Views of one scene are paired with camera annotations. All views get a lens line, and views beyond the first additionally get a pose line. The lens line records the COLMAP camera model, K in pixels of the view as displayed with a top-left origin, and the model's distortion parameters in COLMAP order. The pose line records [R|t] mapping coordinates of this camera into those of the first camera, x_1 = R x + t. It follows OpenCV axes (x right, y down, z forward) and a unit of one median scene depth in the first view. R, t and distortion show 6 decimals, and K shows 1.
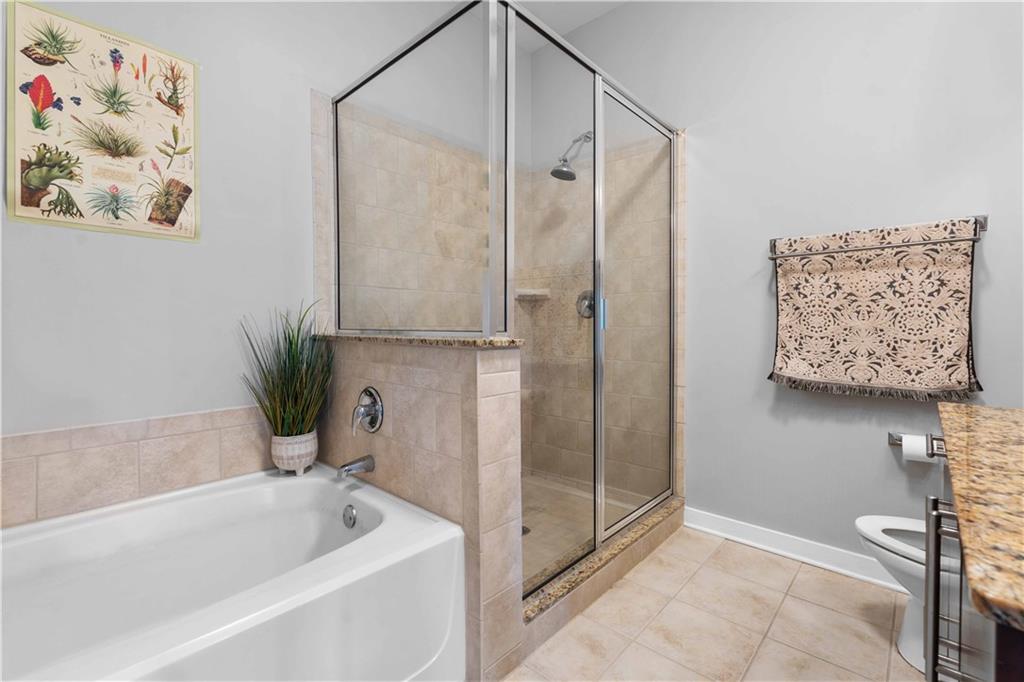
lens RADIAL K [[452.7, 0, 512.4], [0, 452.7, 332.0], [0, 0, 1]] dist [0.000481, 0.000161]
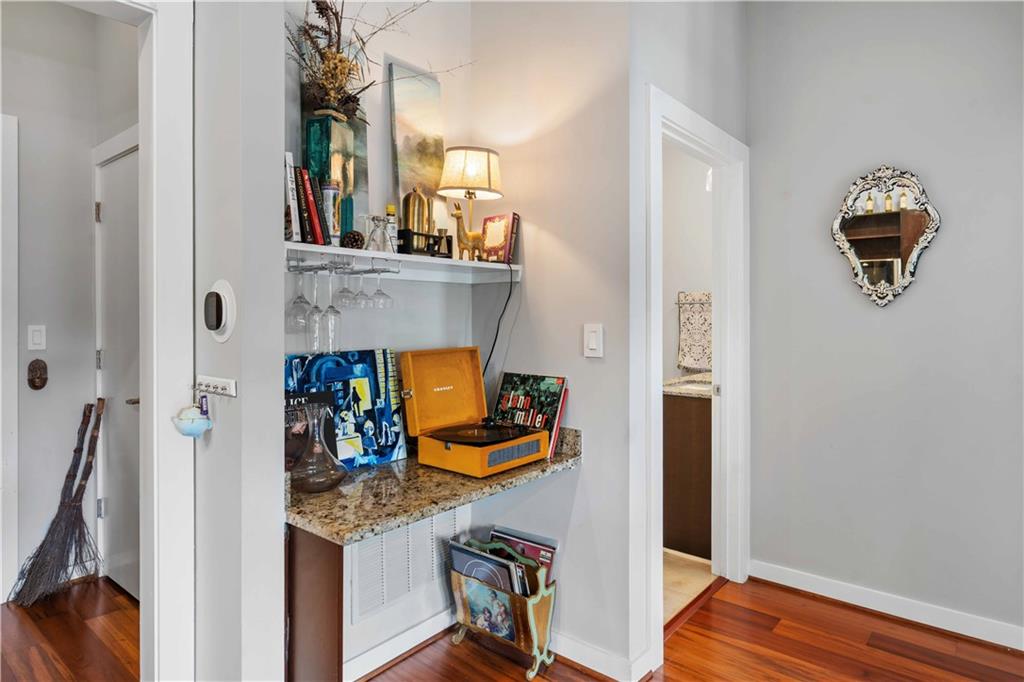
lens RADIAL K [[595.9, 0, 514.0], [0, 595.9, 318.1], [0, 0, 1]] dist [0.005156, 0.000505]
pose [[0.999176, 0.004156, 0.040380, -0.223147], [-0.003529, 0.999872, -0.015591, -0.064920], [-0.040440, 0.015436, 0.999063, -1.578962]]
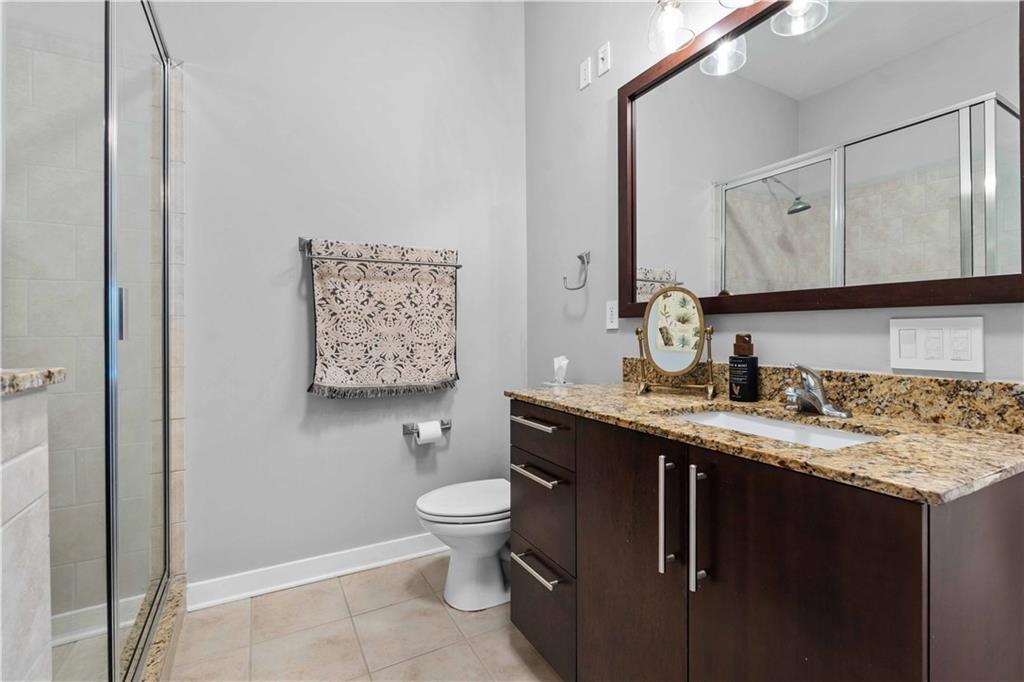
lens RADIAL K [[471.8, 0, 516.6], [0, 471.8, 327.1], [0, 0, 1]] dist [0.000677, 0.000126]
pose [[0.322349, -0.003523, 0.946614, -0.204095], [0.017344, 0.999847, -0.002184, -0.016733], [-0.946462, 0.017122, 0.322361, 0.331413]]
